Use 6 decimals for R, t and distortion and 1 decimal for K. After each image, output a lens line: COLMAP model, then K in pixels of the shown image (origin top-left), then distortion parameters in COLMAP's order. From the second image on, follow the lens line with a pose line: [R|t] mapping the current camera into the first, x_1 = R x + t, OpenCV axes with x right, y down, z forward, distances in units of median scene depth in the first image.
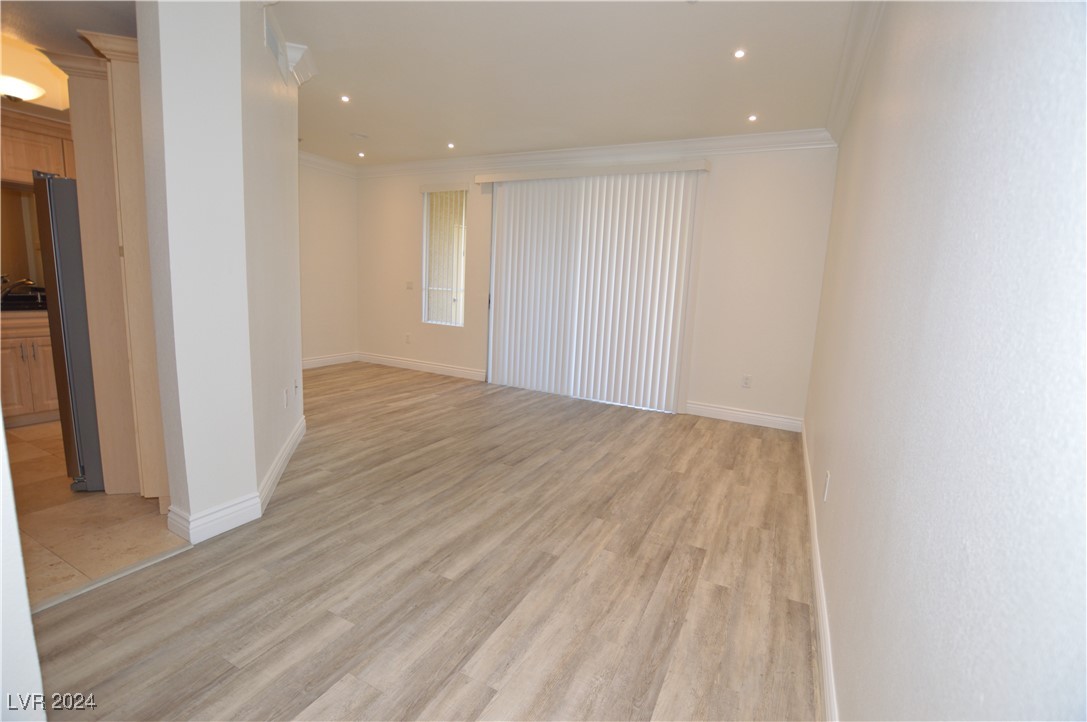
lens RADIAL K [[483.7, 0, 545.3], [0, 483.7, 359.6], [0, 0, 1]] dist [-0.028380, 0.000581]
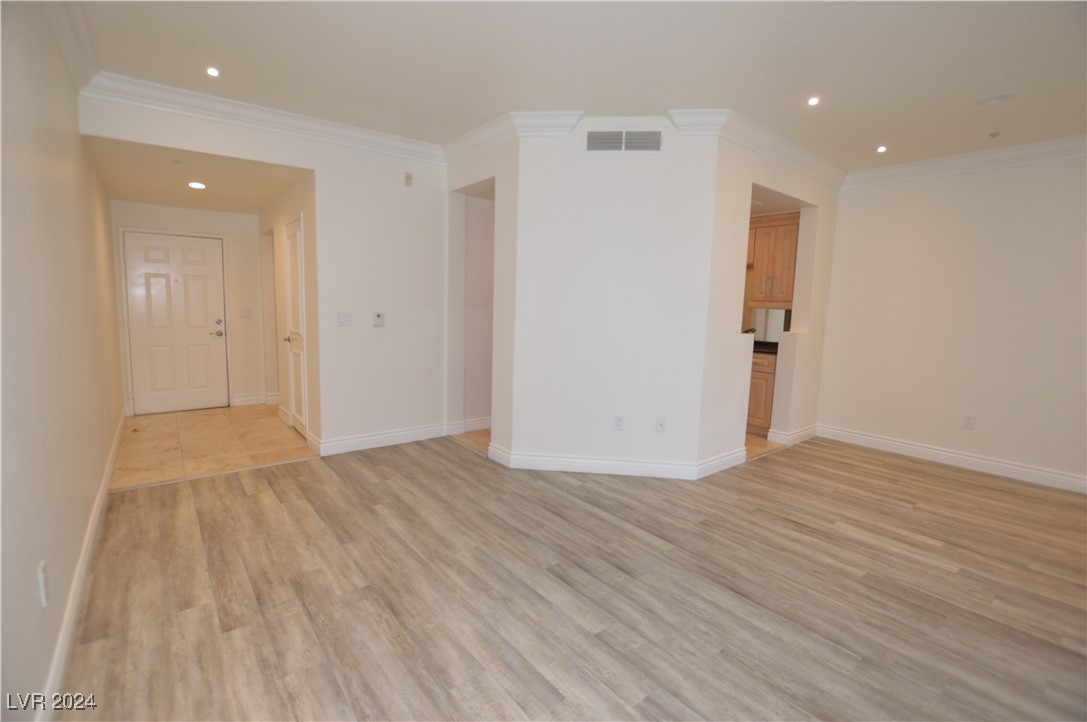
lens RADIAL K [[483.7, 0, 545.3], [0, 483.7, 359.6], [0, 0, 1]] dist [-0.028380, 0.000581]
pose [[-0.405845, 0.046288, -0.912769, 0.653752], [-0.189188, 0.972830, 0.133452, -0.208310], [0.894146, 0.226846, -0.386061, 1.345464]]
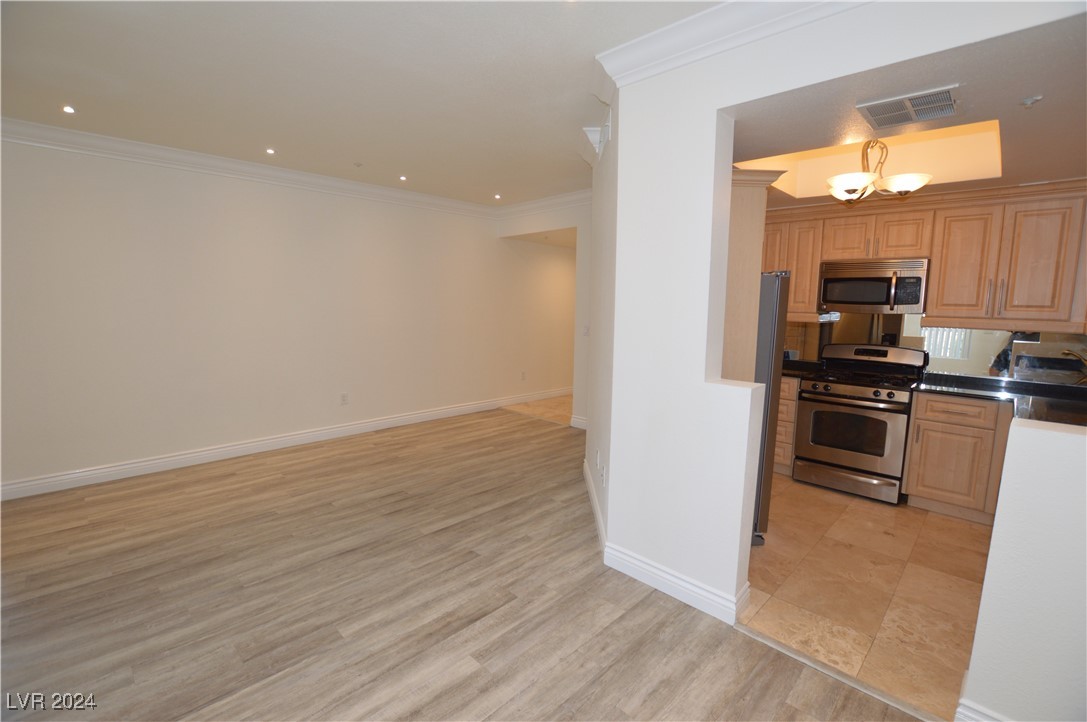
lens RADIAL K [[483.7, 0, 545.3], [0, 483.7, 359.6], [0, 0, 1]] dist [-0.028380, 0.000581]
pose [[-0.950584, -0.099413, 0.294122, -0.764647], [-0.013524, 0.959709, 0.280670, -0.441381], [-0.310174, 0.262822, -0.913628, 2.056192]]
